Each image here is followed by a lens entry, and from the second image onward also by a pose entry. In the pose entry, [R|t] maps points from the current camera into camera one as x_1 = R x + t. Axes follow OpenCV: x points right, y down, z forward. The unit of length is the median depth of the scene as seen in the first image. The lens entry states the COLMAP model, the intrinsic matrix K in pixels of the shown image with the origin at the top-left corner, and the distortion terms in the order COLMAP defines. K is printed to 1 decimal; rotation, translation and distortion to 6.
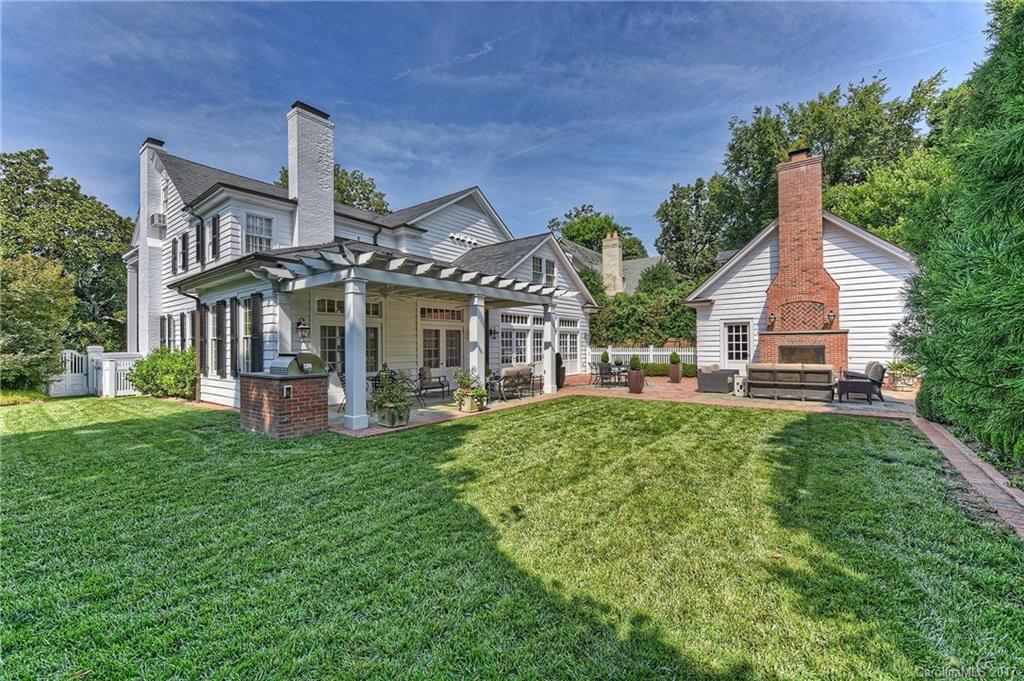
lens RADIAL K [[432.8, 0, 511.9], [0, 432.8, 344.5], [0, 0, 1]] dist [0.002811, 0.000104]
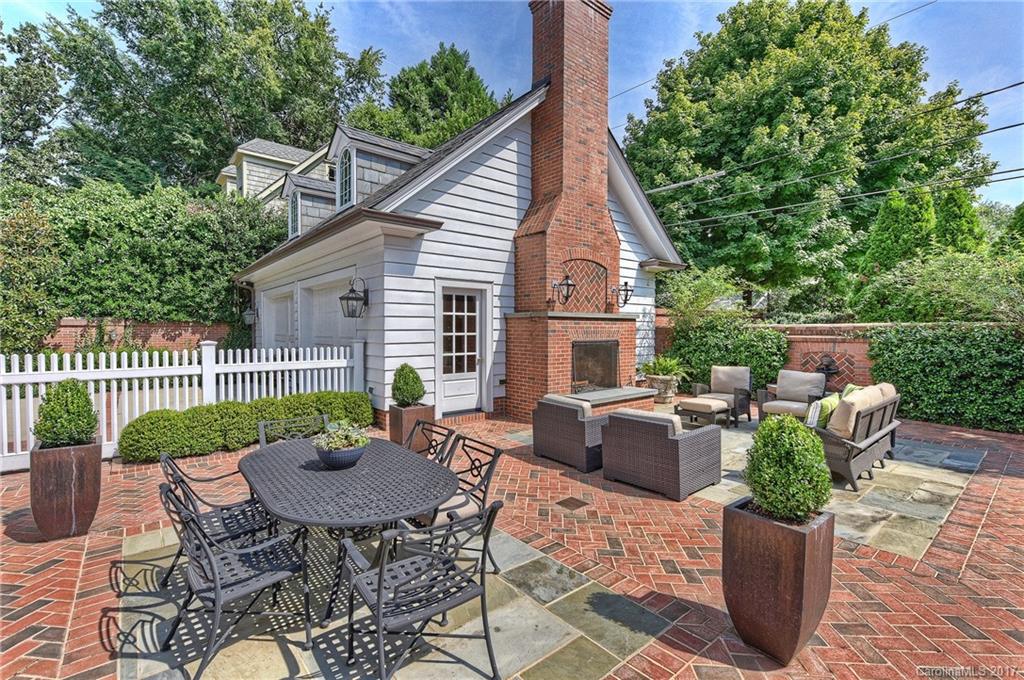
lens RADIAL K [[450.6, 0, 511.3], [0, 450.6, 340.4], [0, 0, 1]] dist [-0.002178, -0.000603]
pose [[0.203854, -0.020387, 0.978789, 0.079892], [-0.006254, 0.999736, 0.022126, -0.008517], [-0.978981, -0.010632, 0.203672, 0.855141]]
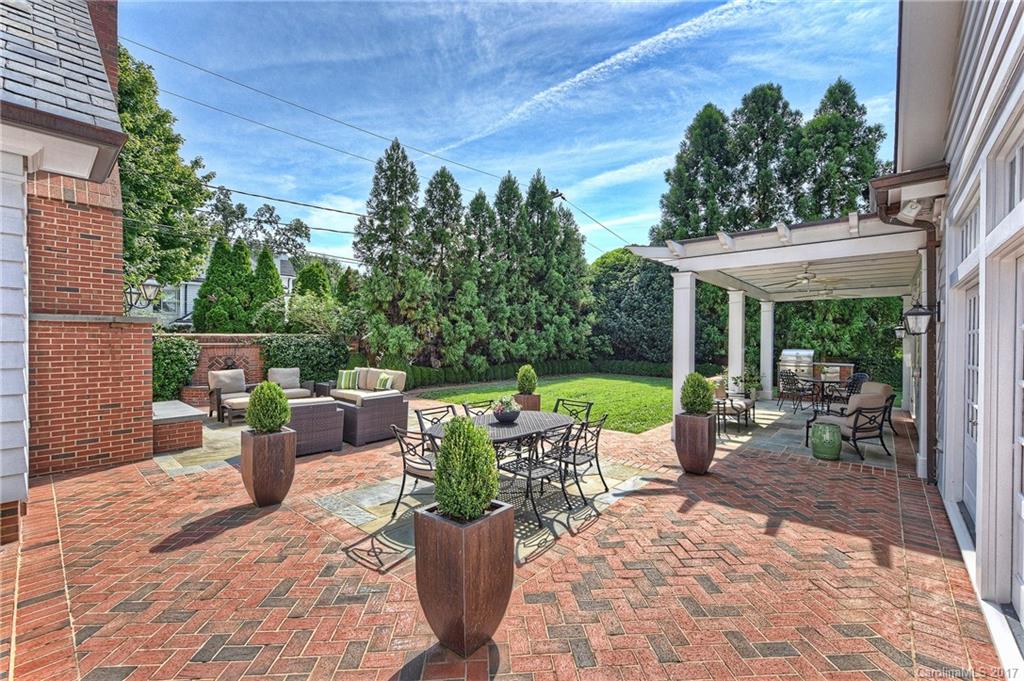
lens RADIAL K [[432.8, 0, 508.5], [0, 432.8, 337.2], [0, 0, 1]] dist [0.002811, 0.000104]
pose [[-0.999322, -0.002792, 0.036717, 0.348071], [-0.003124, 0.999955, -0.008969, -0.008908], [-0.036690, -0.009078, -0.999285, 1.566248]]
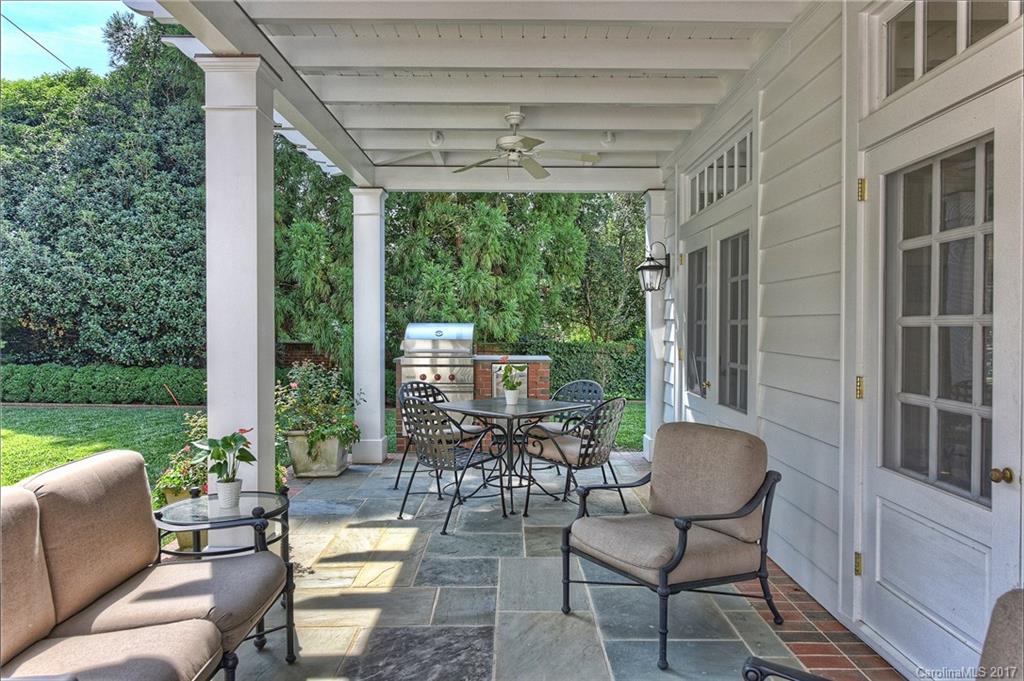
lens RADIAL K [[709.9, 0, 512.4], [0, 709.9, 335.5], [0, 0, 1]] dist [-0.000175, -0.000261]
pose [[-0.776593, 0.007128, -0.629962, 0.276265], [0.000252, 0.999939, 0.011003, -0.003325], [0.630003, 0.008386, -0.776548, 1.440899]]
